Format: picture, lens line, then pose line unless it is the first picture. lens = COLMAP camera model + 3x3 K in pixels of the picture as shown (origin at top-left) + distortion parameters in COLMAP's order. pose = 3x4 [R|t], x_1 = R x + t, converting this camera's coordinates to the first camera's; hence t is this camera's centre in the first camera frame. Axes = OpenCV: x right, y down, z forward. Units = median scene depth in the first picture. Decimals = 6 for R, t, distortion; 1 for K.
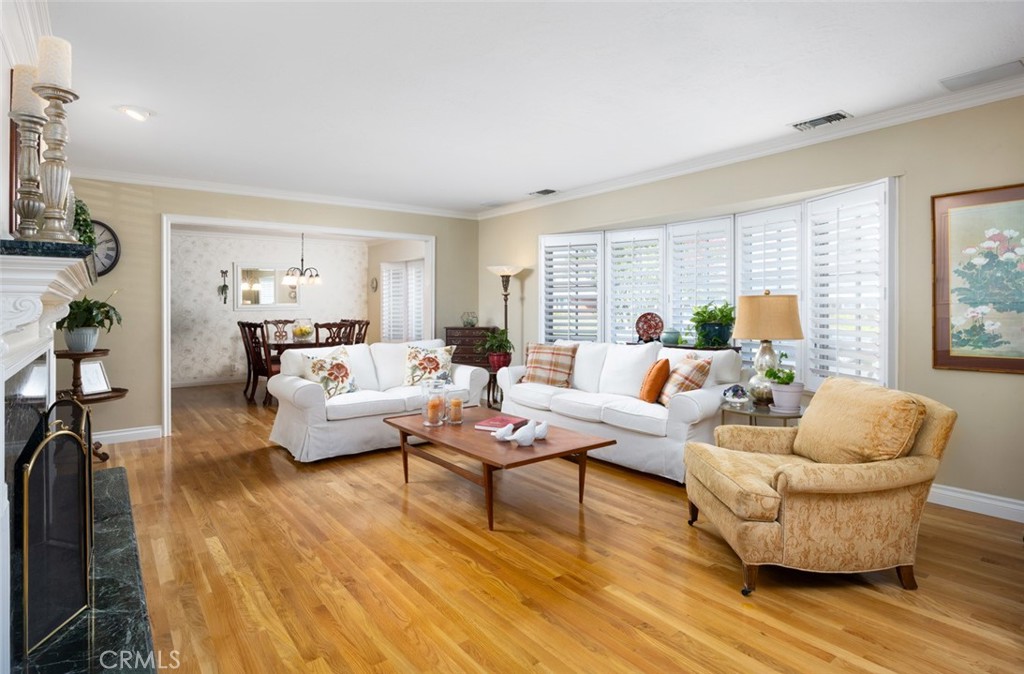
lens RADIAL K [[523.7, 0, 512.3], [0, 523.7, 304.5], [0, 0, 1]] dist [-0.003676, -0.000852]
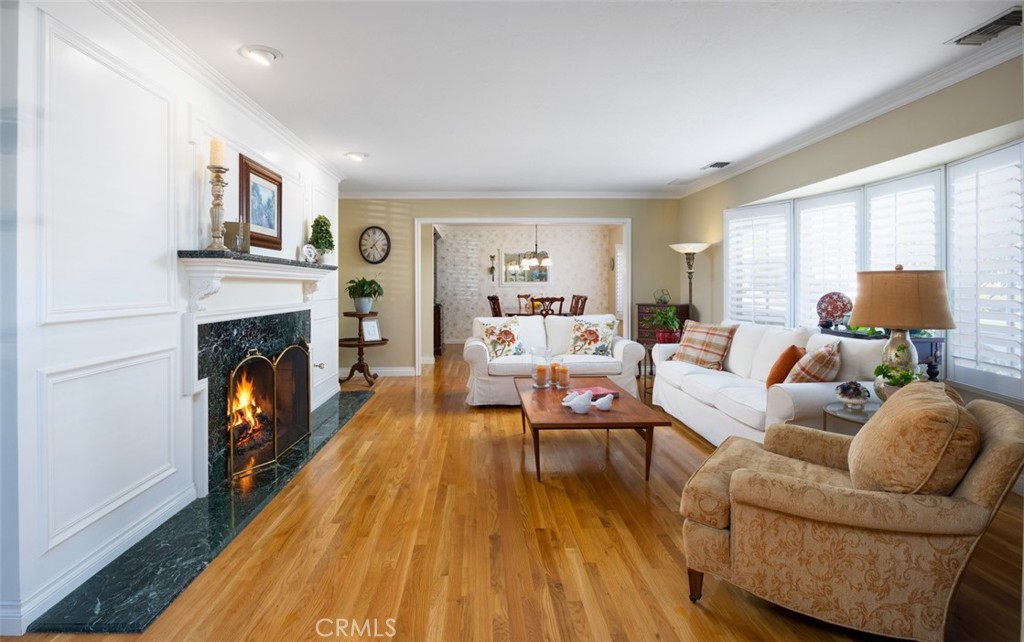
lens RADIAL K [[491.7, 0, 509.3], [0, 491.7, 282.8], [0, 0, 1]] dist [-0.010550, 0.000600]
pose [[0.820794, 0.000987, -0.571224, 0.300293], [0.000725, 0.999996, 0.002769, -0.001754], [0.571225, -0.002686, 0.820789, 0.052163]]
